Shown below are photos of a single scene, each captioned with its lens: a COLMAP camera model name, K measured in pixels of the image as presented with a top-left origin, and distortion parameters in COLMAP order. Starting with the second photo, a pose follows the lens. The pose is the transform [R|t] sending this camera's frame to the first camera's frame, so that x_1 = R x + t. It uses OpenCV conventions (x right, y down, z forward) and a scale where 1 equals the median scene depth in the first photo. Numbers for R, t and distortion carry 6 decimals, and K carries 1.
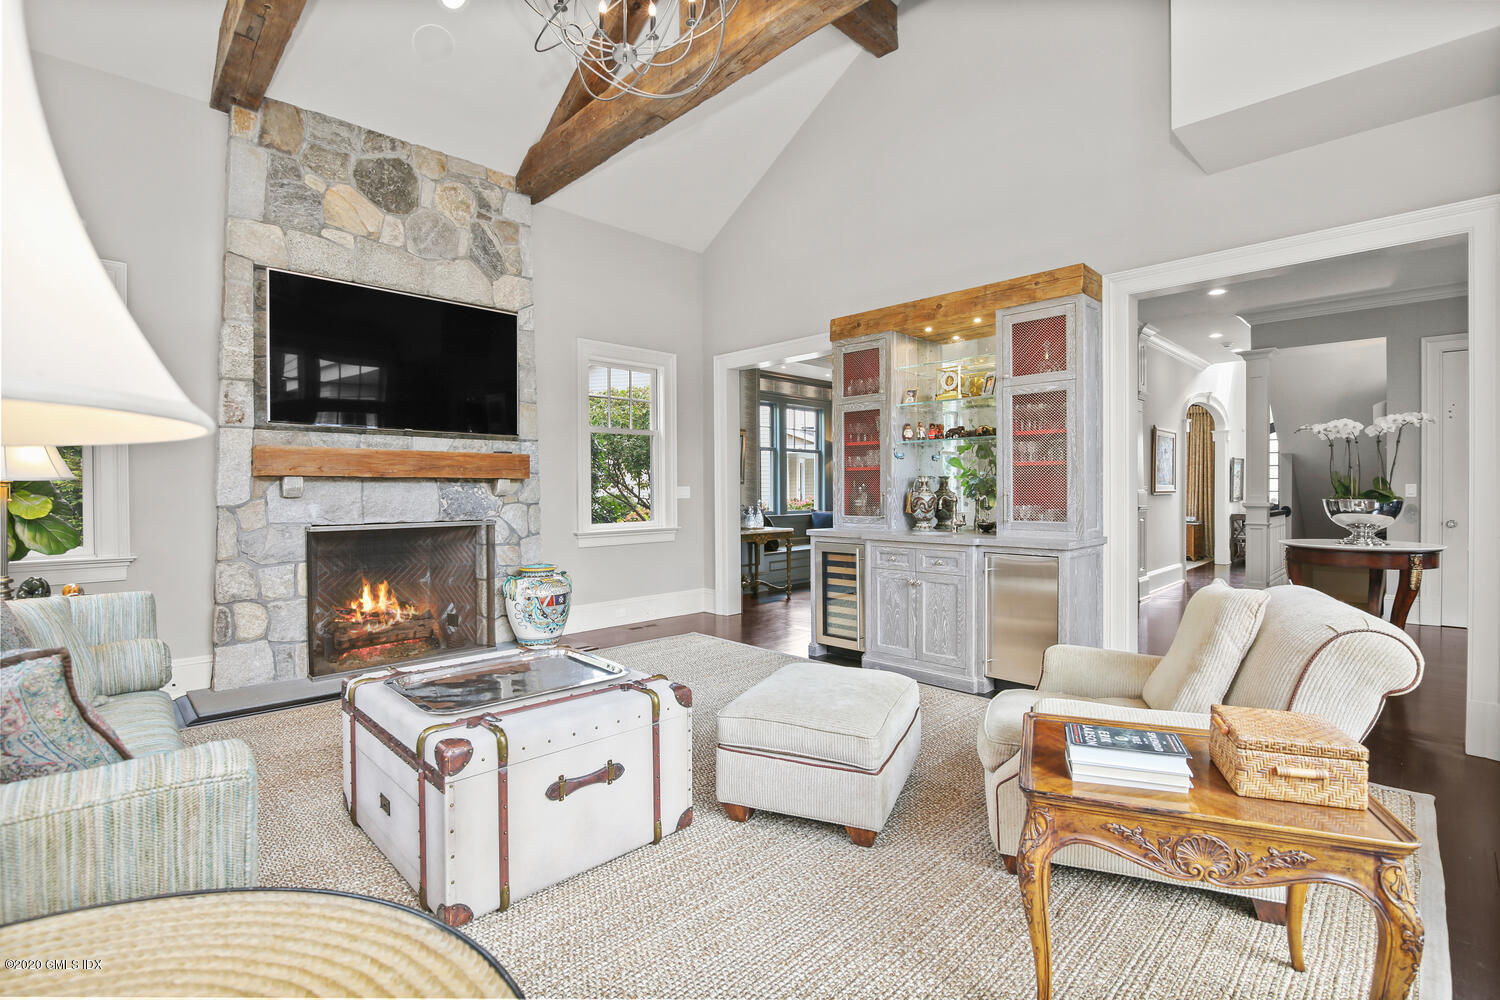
lens RADIAL K [[703.5, 0, 749.0], [0, 703.5, 498.3], [0, 0, 1]] dist [-0.002707, -0.000238]
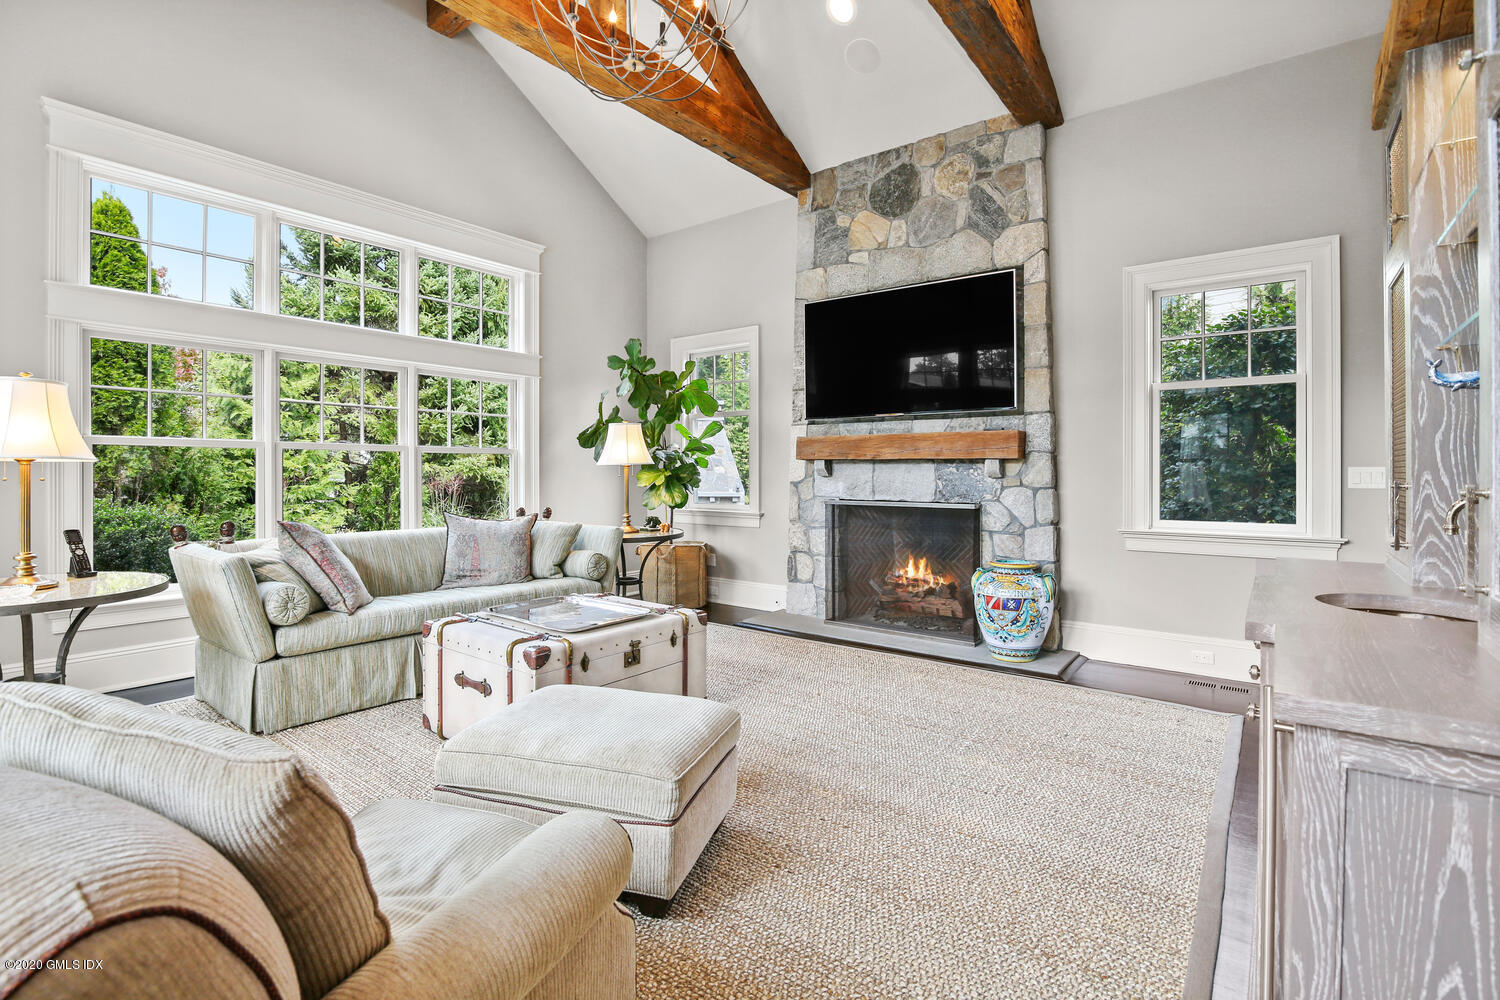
lens RADIAL K [[703.5, 0, 720.4], [0, 703.5, 472.8], [0, 0, 1]] dist [-0.002707, -0.000238]
pose [[0.123685, 0.008501, -0.992285, 0.520714], [-0.013986, 0.999879, 0.006822, -0.012110], [0.992223, 0.013035, 0.123789, 0.571838]]
